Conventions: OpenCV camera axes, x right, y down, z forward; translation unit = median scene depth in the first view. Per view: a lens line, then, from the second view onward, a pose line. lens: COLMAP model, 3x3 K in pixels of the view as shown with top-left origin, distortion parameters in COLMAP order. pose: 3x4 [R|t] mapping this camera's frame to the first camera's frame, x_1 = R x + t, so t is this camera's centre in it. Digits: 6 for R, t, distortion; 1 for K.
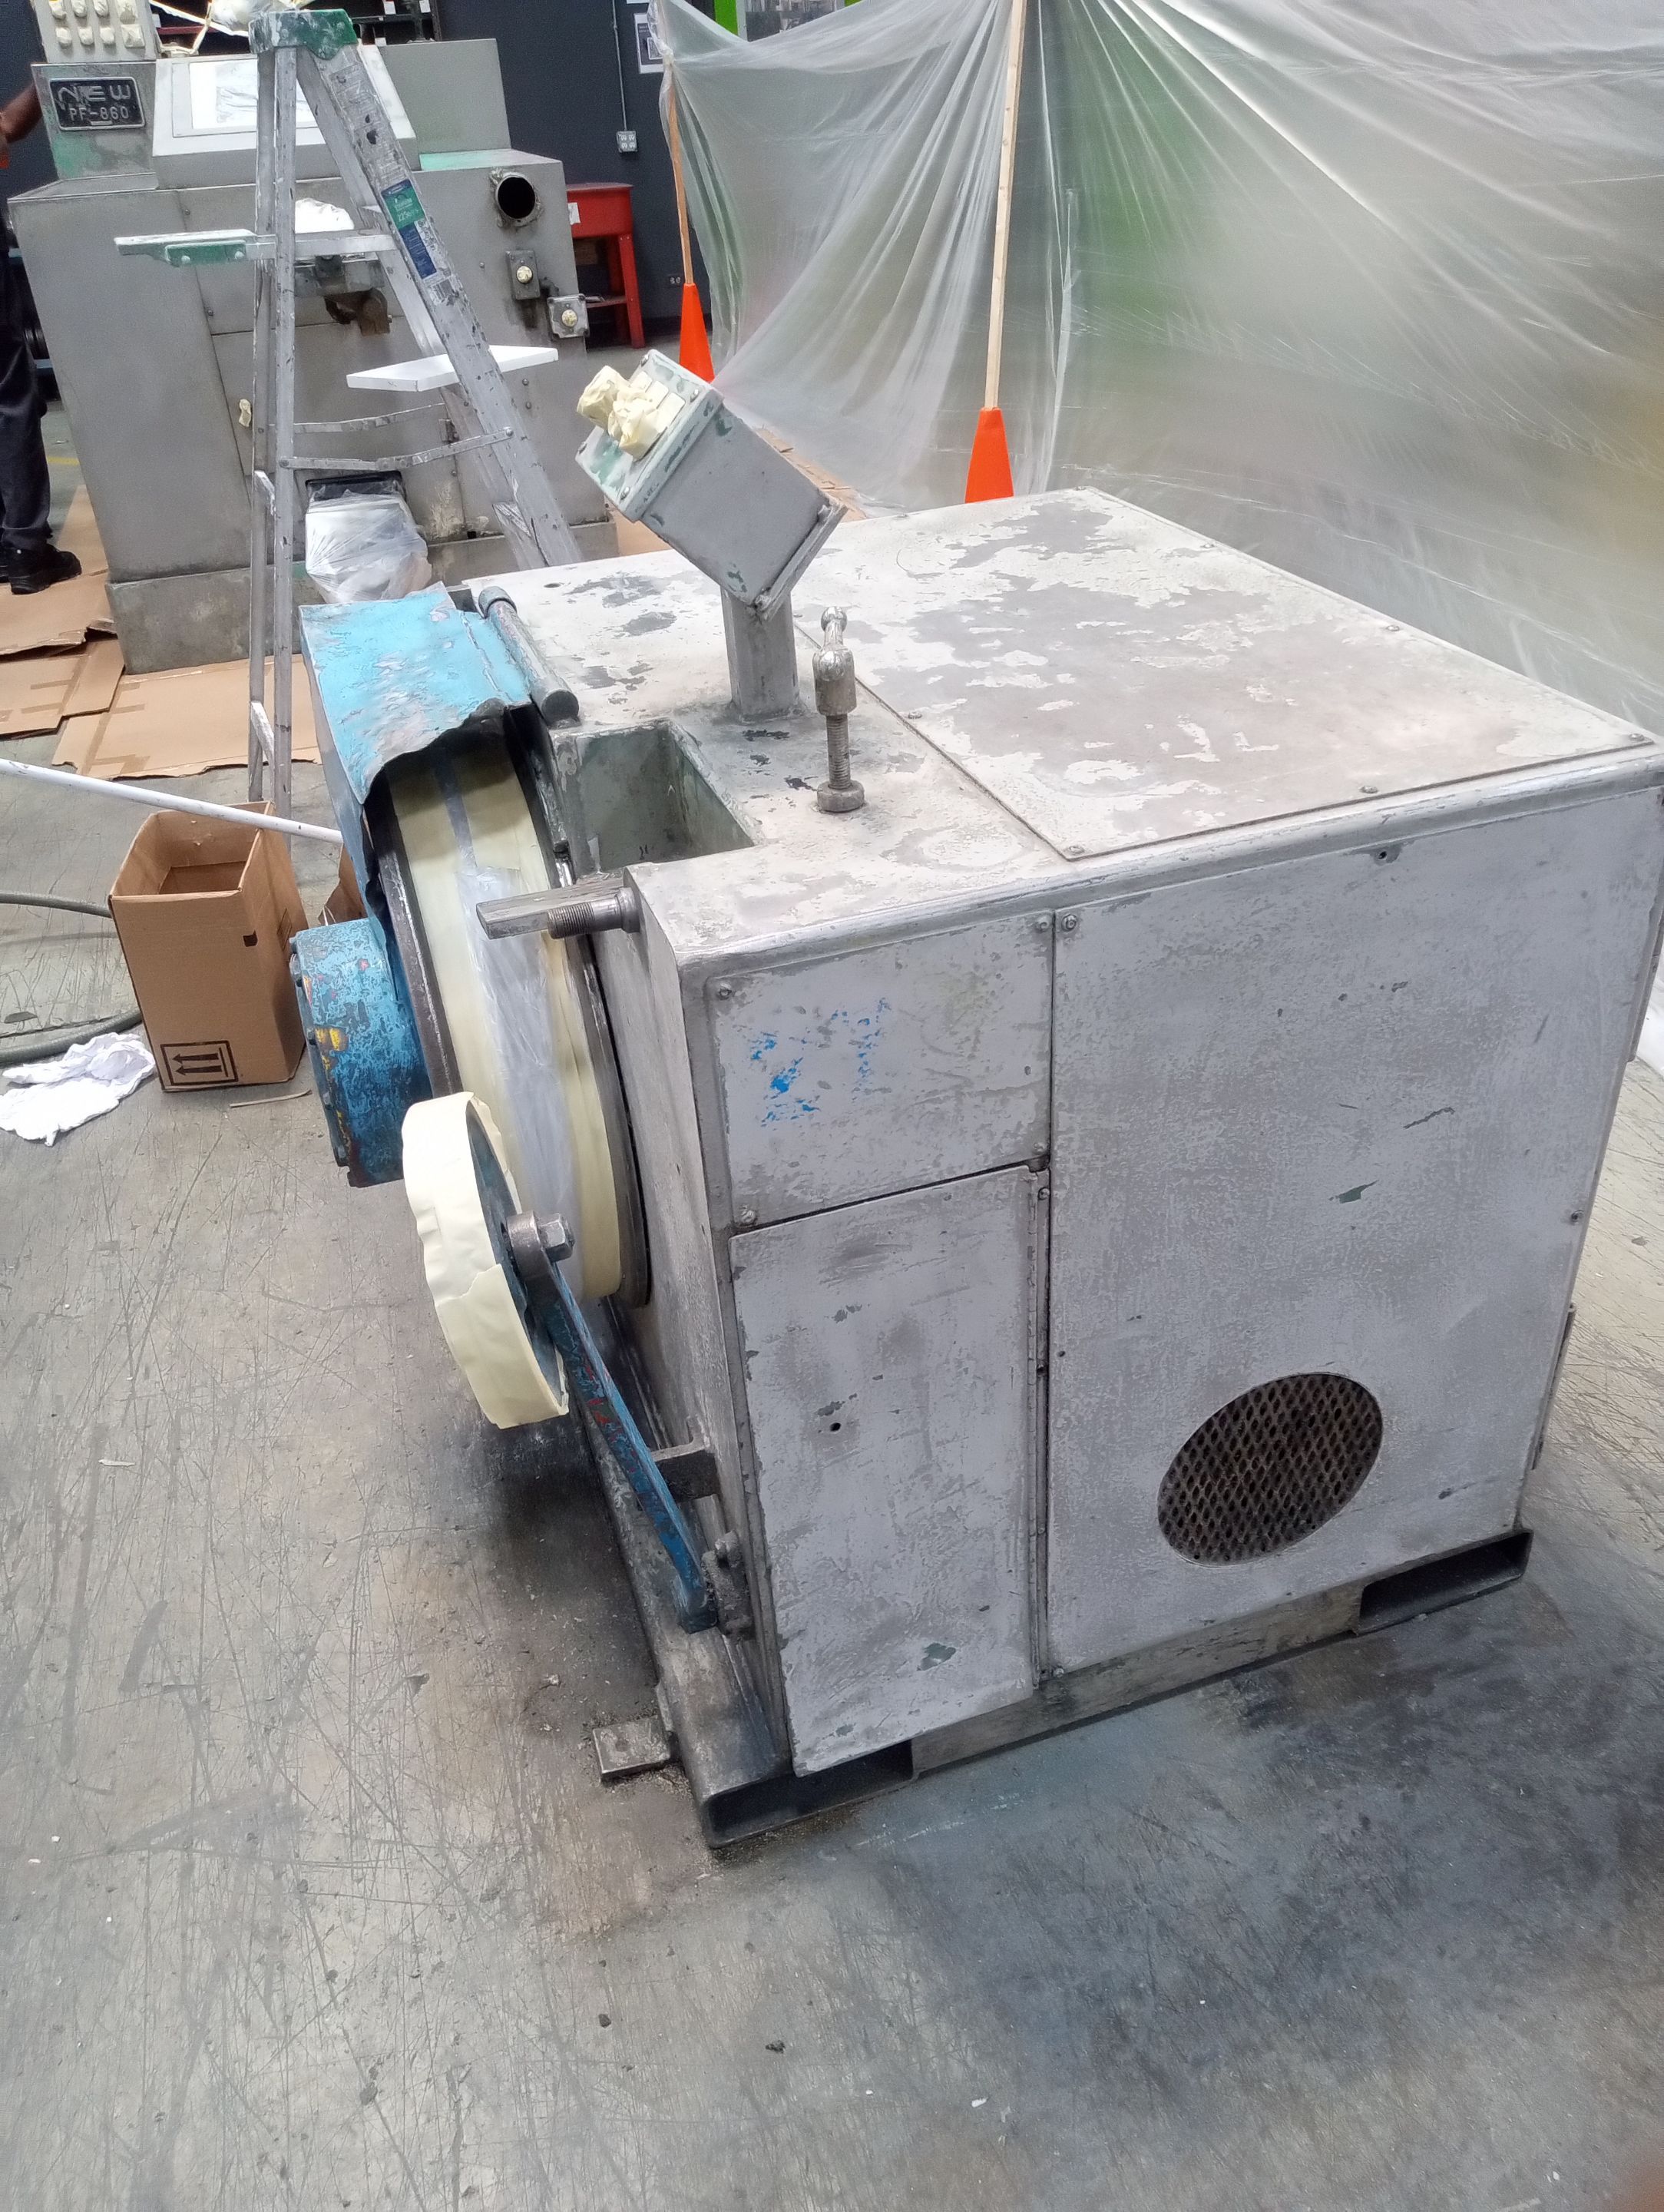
lens RADIAL K [[1662.1, 0, 825.8], [0, 1662.1, 1100.6], [0, 0, 1]] dist [0.012306, -0.011392]
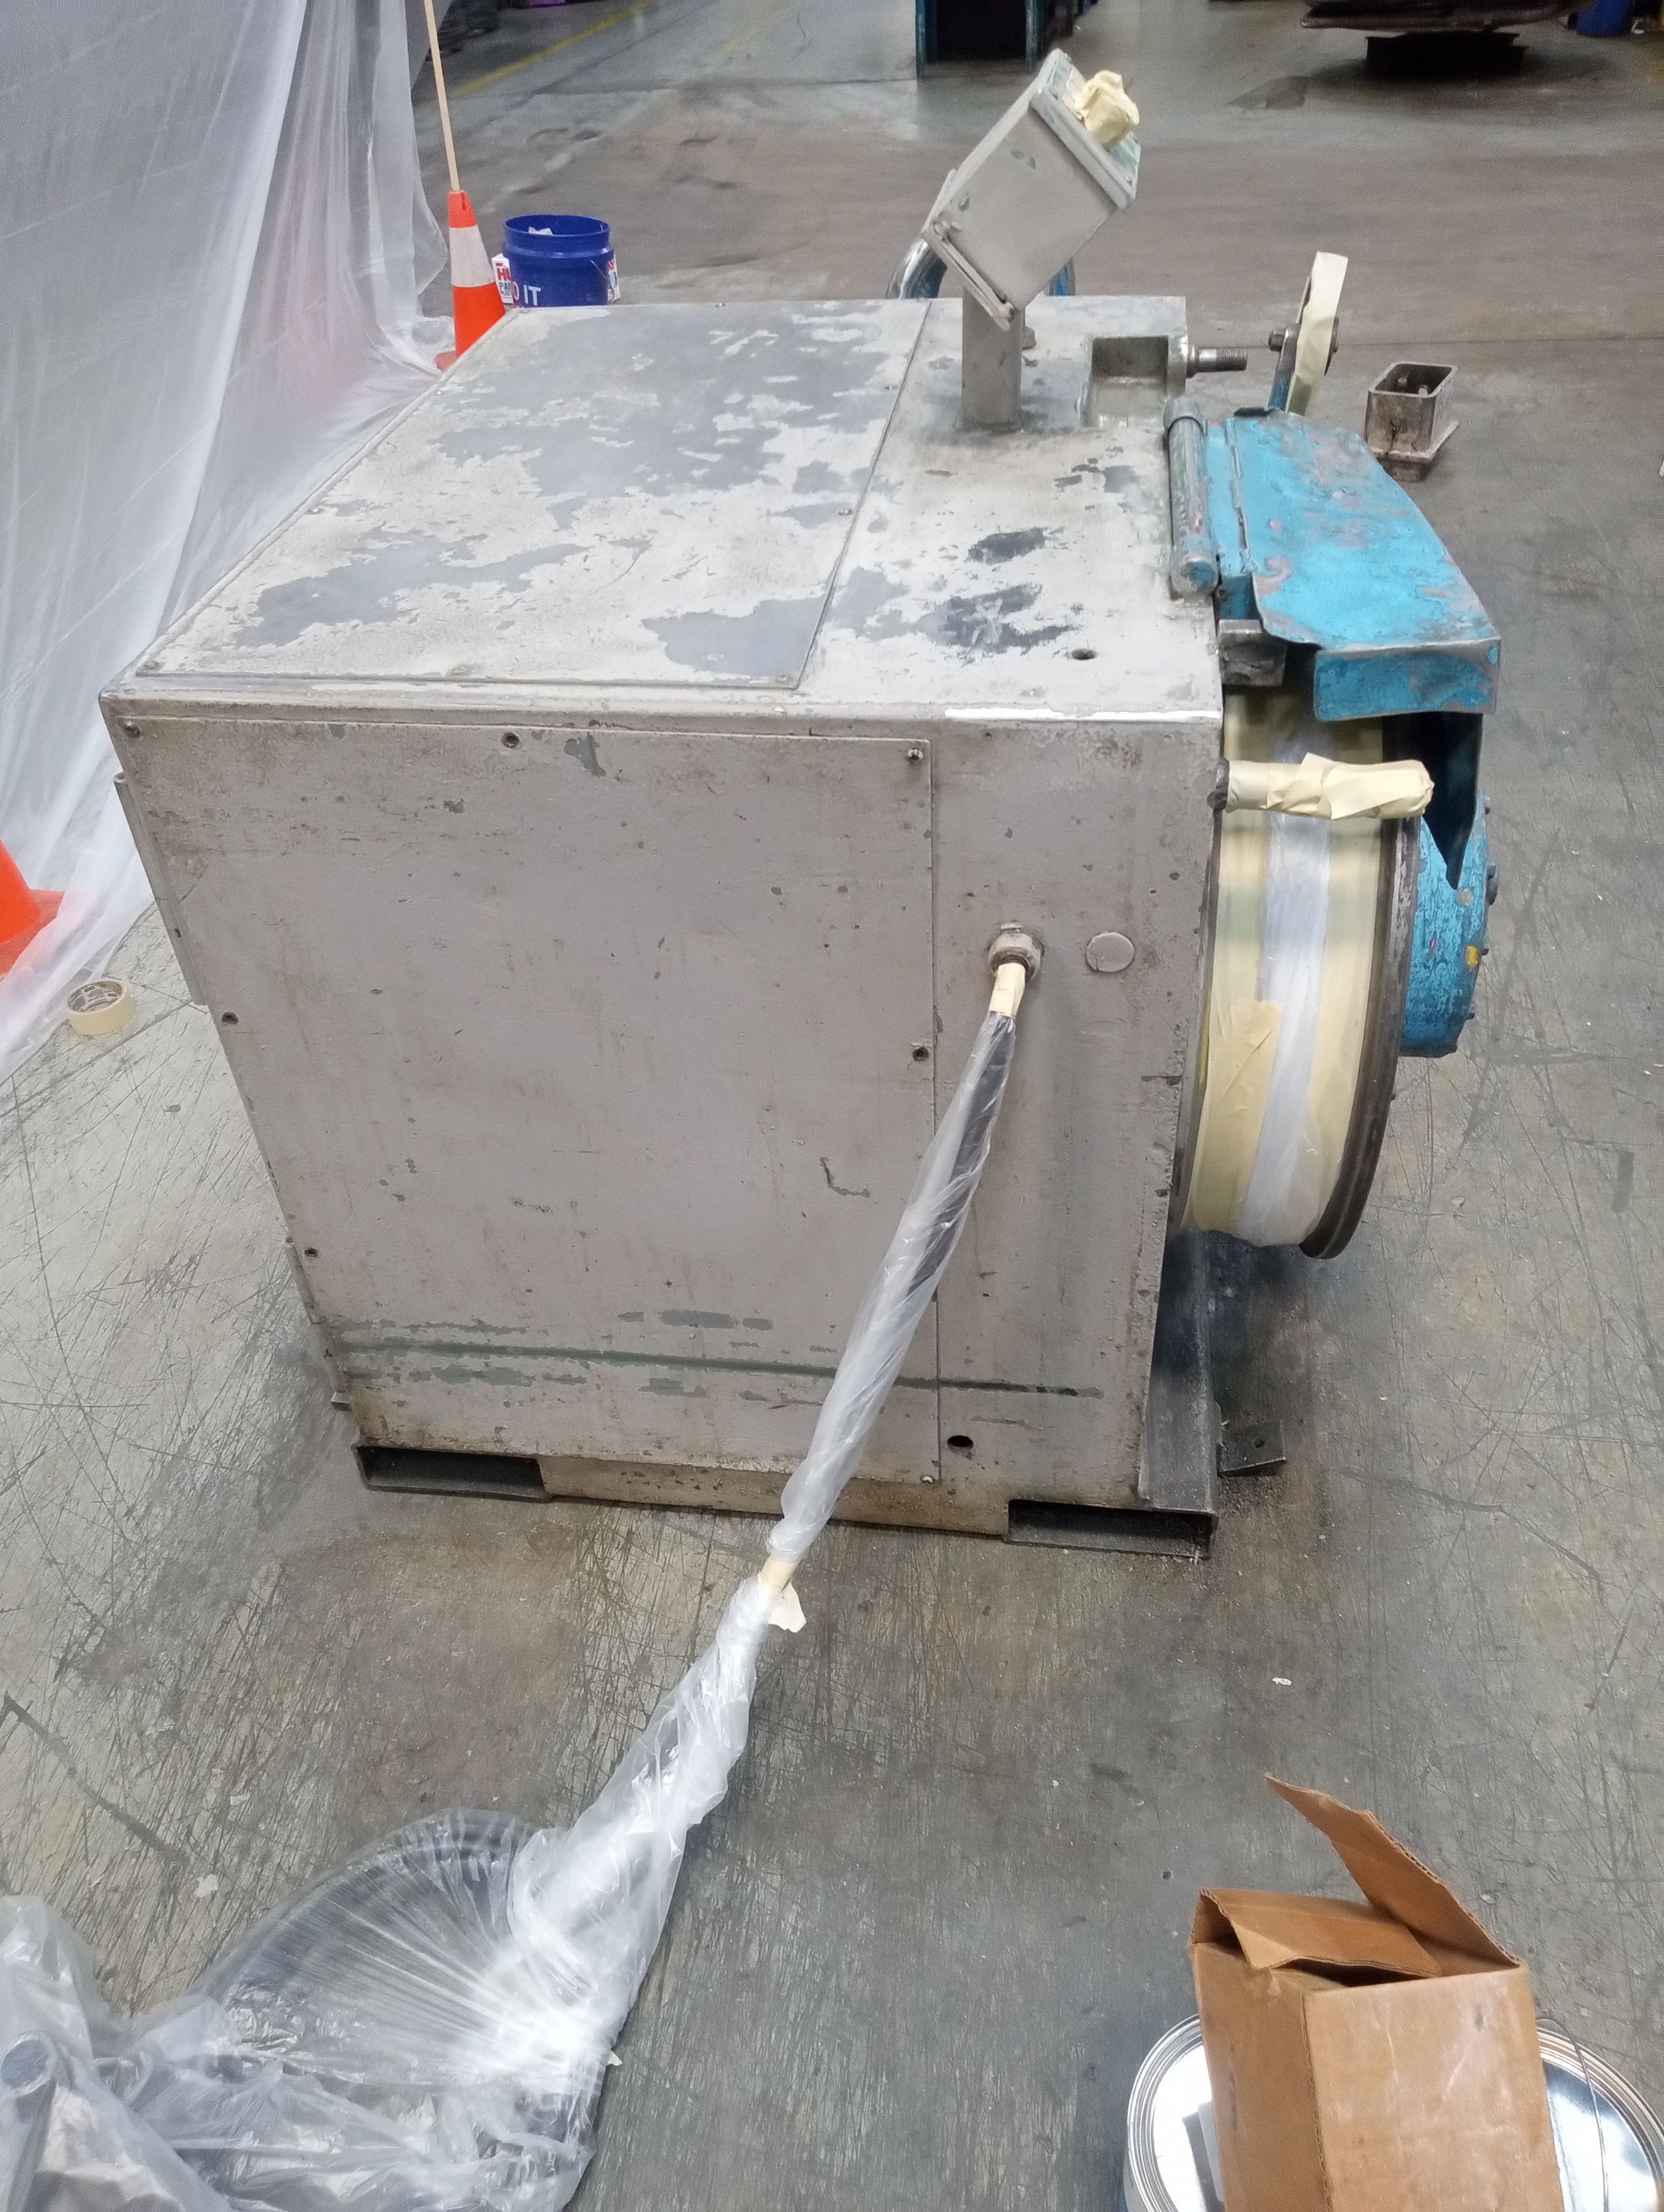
lens RADIAL K [[1662.1, 0, 828.8], [0, 1662.1, 1097.9], [0, 0, 1]] dist [0.012306, -0.011392]
pose [[-0.890053, -0.190272, 0.414250, -0.437143], [0.331664, 0.353136, 0.874811, -0.981211], [-0.312739, 0.916019, -0.251204, 1.585588]]
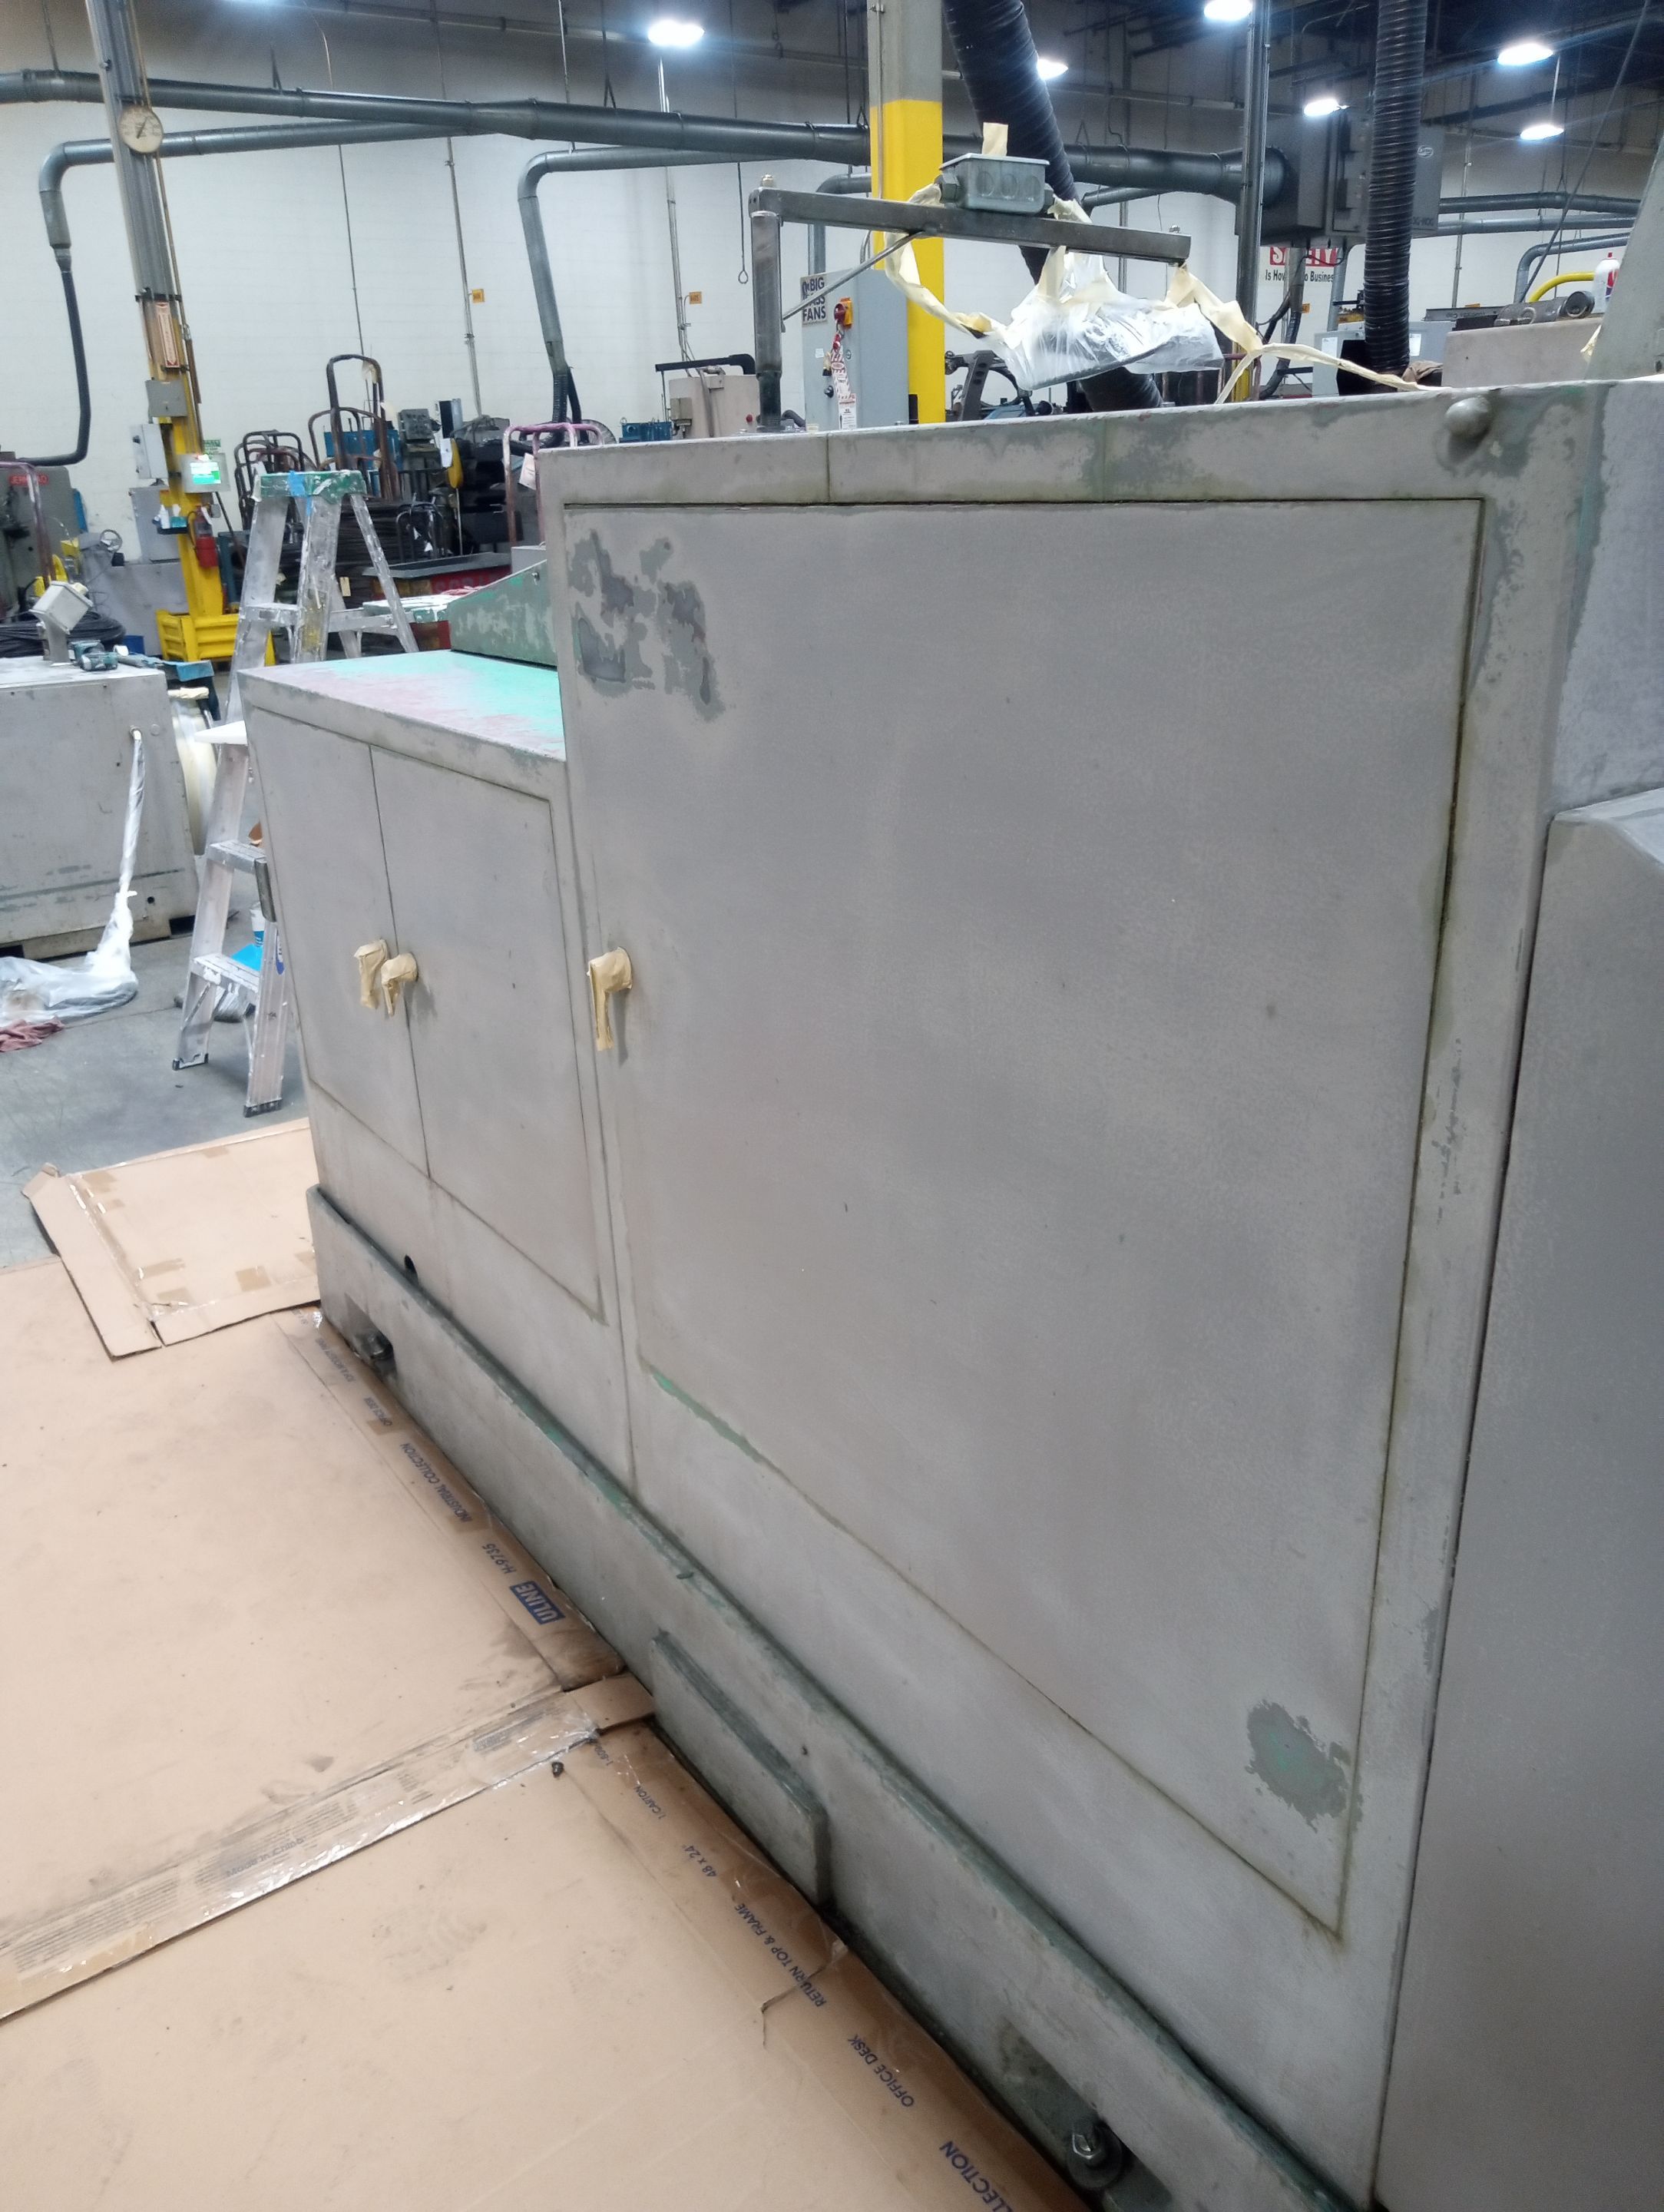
lens RADIAL K [[1662.1, 0, 819.2], [0, 1662.1, 1090.8], [0, 0, 1]] dist [0.012306, -0.011392]
pose [[-0.944678, 0.200433, -0.259634, -0.483695], [-0.086076, 0.612334, 0.785900, -2.733525], [0.316503, 0.764770, -0.561206, 4.318891]]
